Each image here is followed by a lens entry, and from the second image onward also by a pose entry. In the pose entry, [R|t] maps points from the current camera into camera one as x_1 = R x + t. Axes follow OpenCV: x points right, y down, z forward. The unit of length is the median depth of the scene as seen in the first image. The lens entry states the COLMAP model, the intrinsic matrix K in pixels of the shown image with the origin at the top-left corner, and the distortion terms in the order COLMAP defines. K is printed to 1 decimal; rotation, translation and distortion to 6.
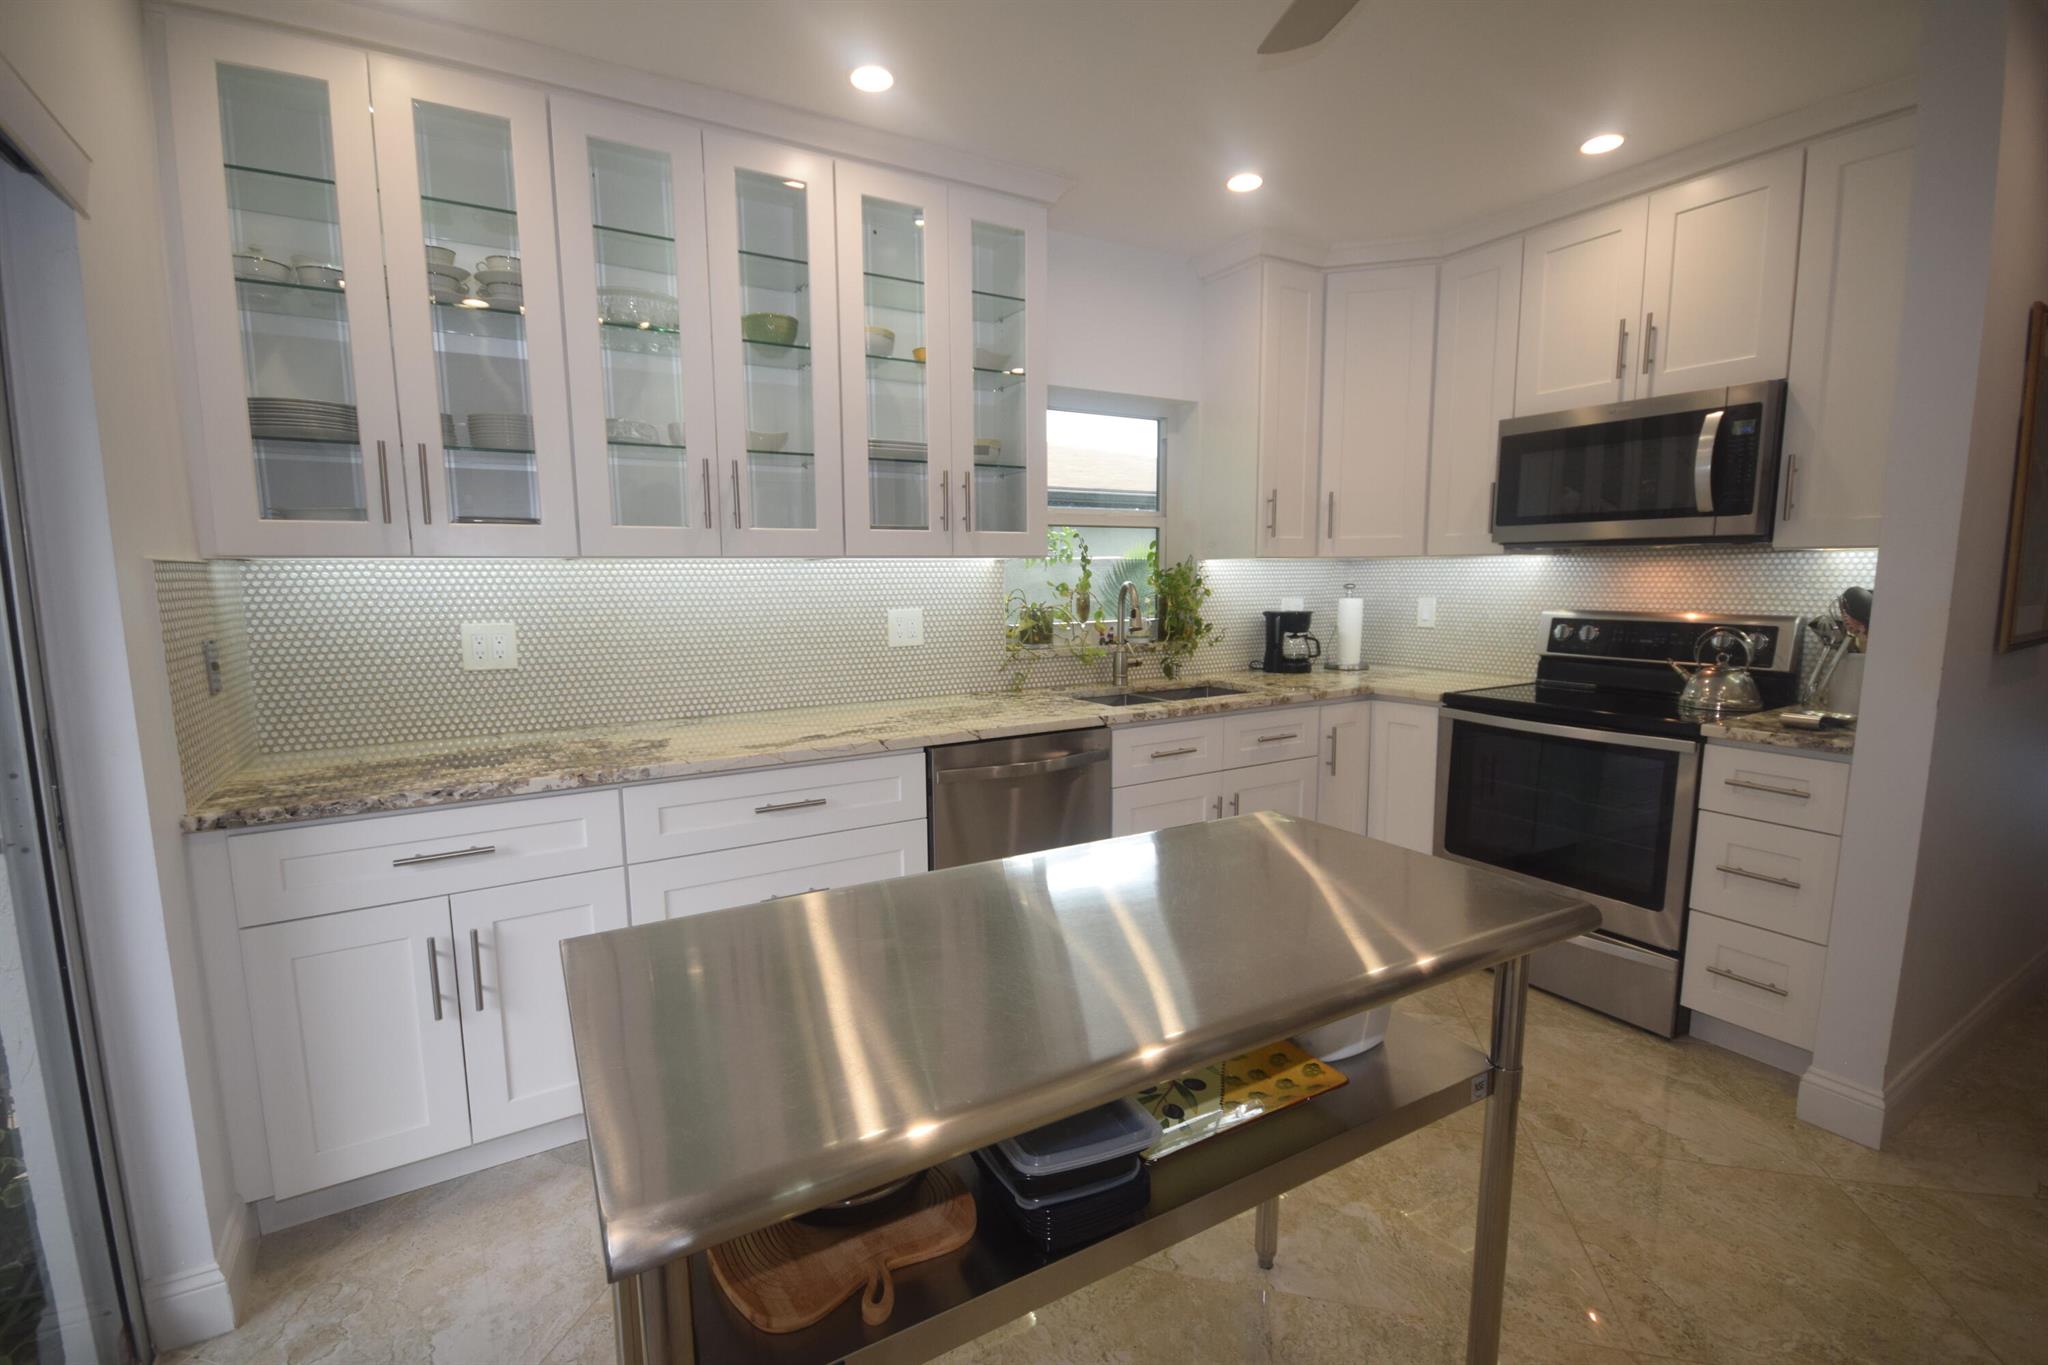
lens RADIAL K [[912.6, 0, 1008.4], [0, 912.6, 692.7], [0, 0, 1]] dist [0.004250, -0.005891]
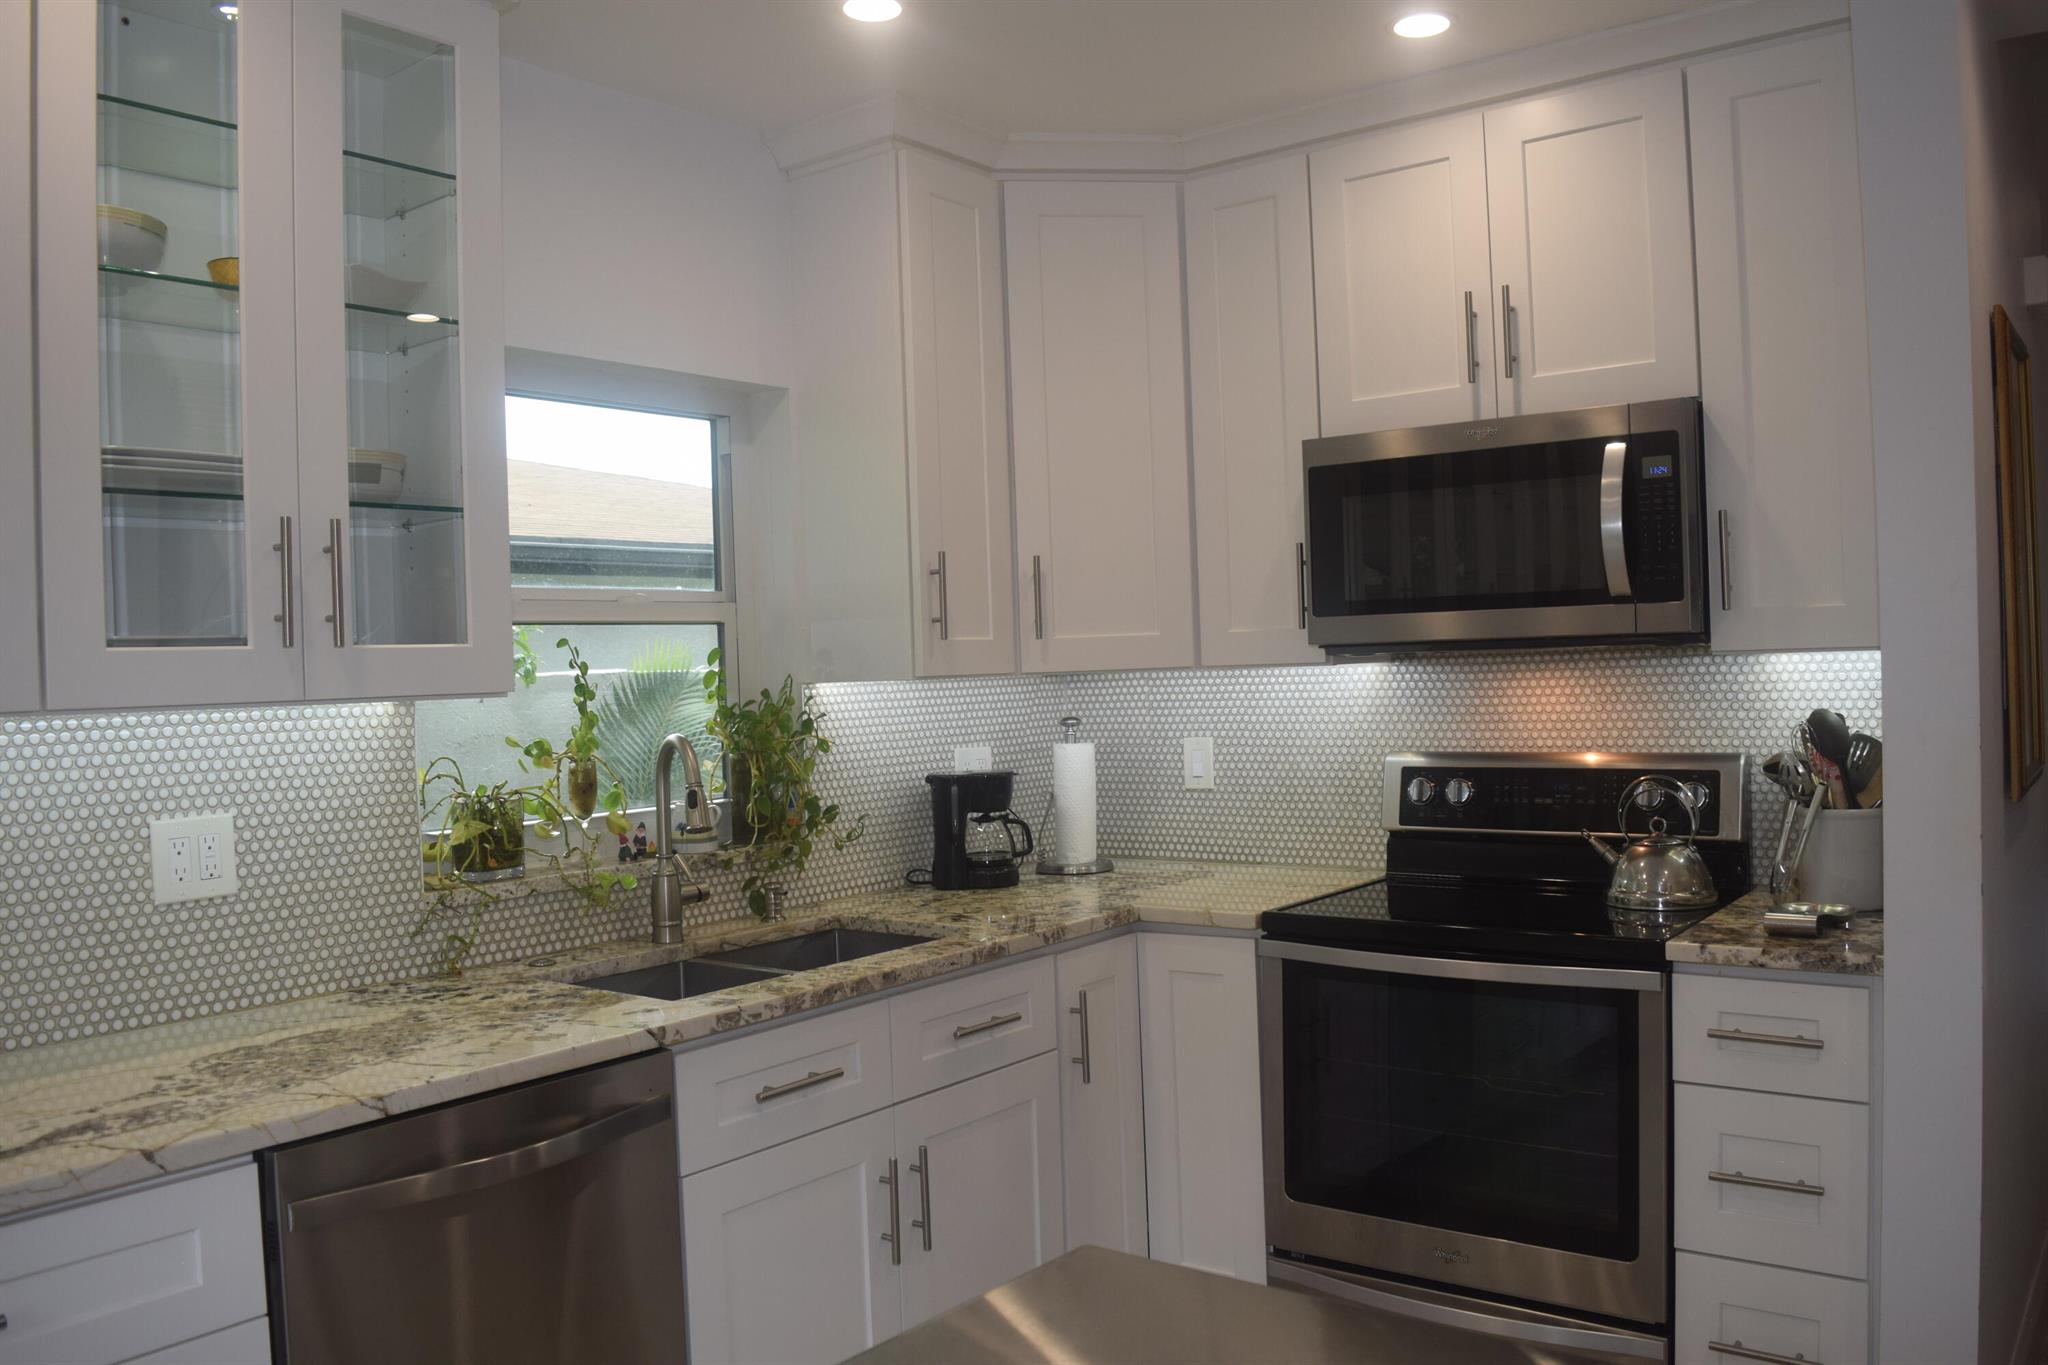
lens RADIAL K [[1628.7, 0, 1036.5], [0, 1628.7, 684.1], [0, 0, 1]] dist [-0.097977, 0.022900]
pose [[0.925671, -0.026545, 0.377396, -0.021444], [0.074384, 0.990835, -0.112755, -0.037732], [-0.370944, 0.132447, 0.919162, 0.124028]]
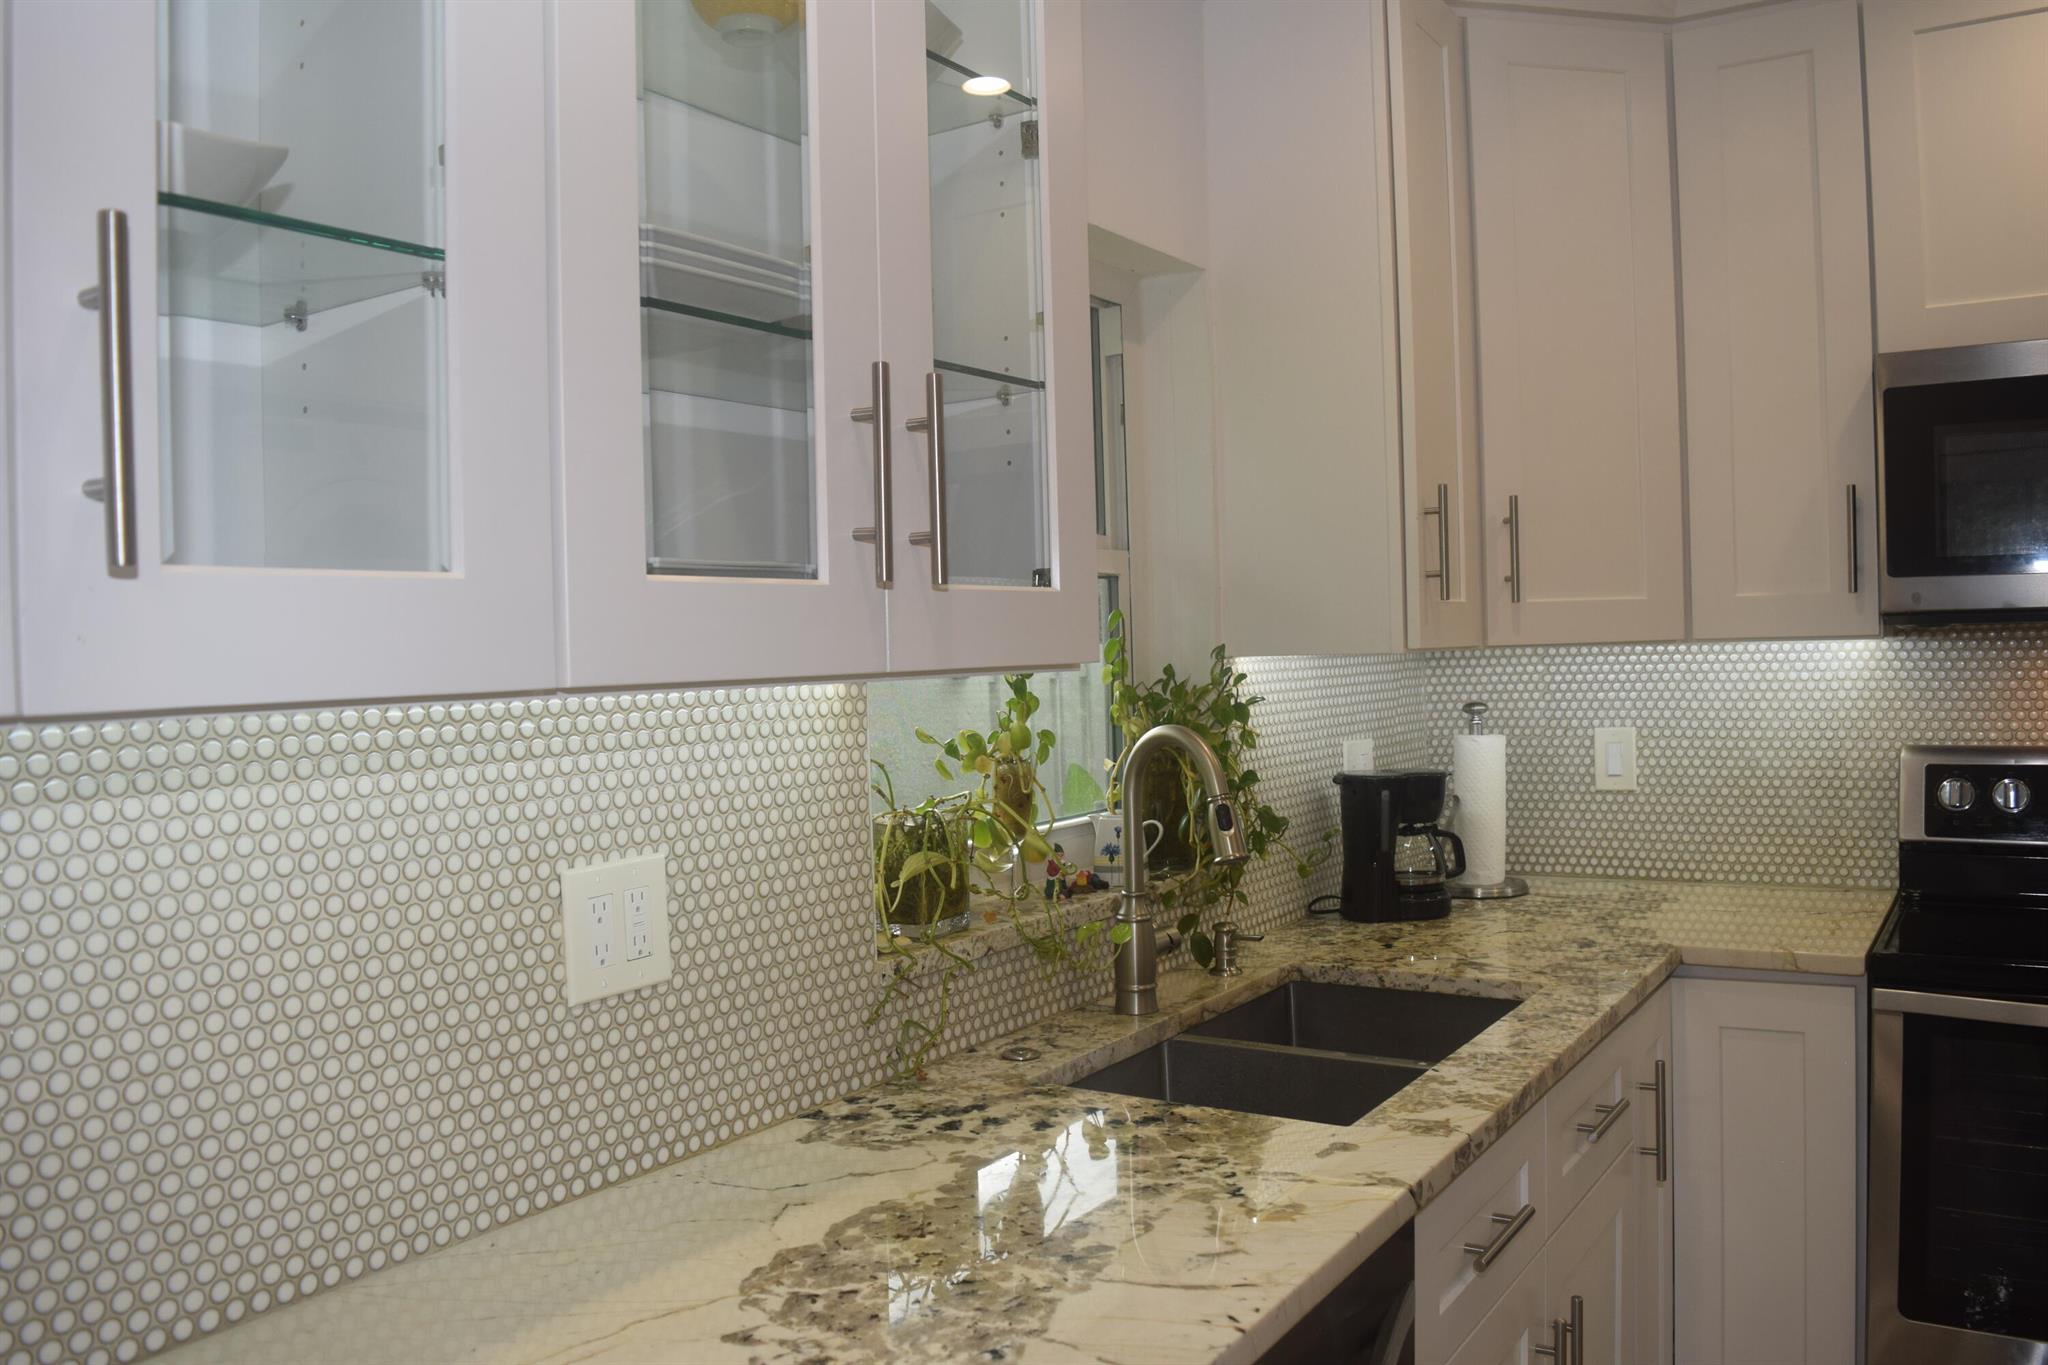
lens RADIAL K [[1628.7, 0, 1032.3], [0, 1628.7, 689.6], [0, 0, 1]] dist [-0.097977, 0.022900]
pose [[0.892642, -0.028248, 0.449881, -0.220874], [0.078423, 0.992546, -0.093284, -0.087949], [-0.443892, 0.118550, 0.888204, 0.502459]]
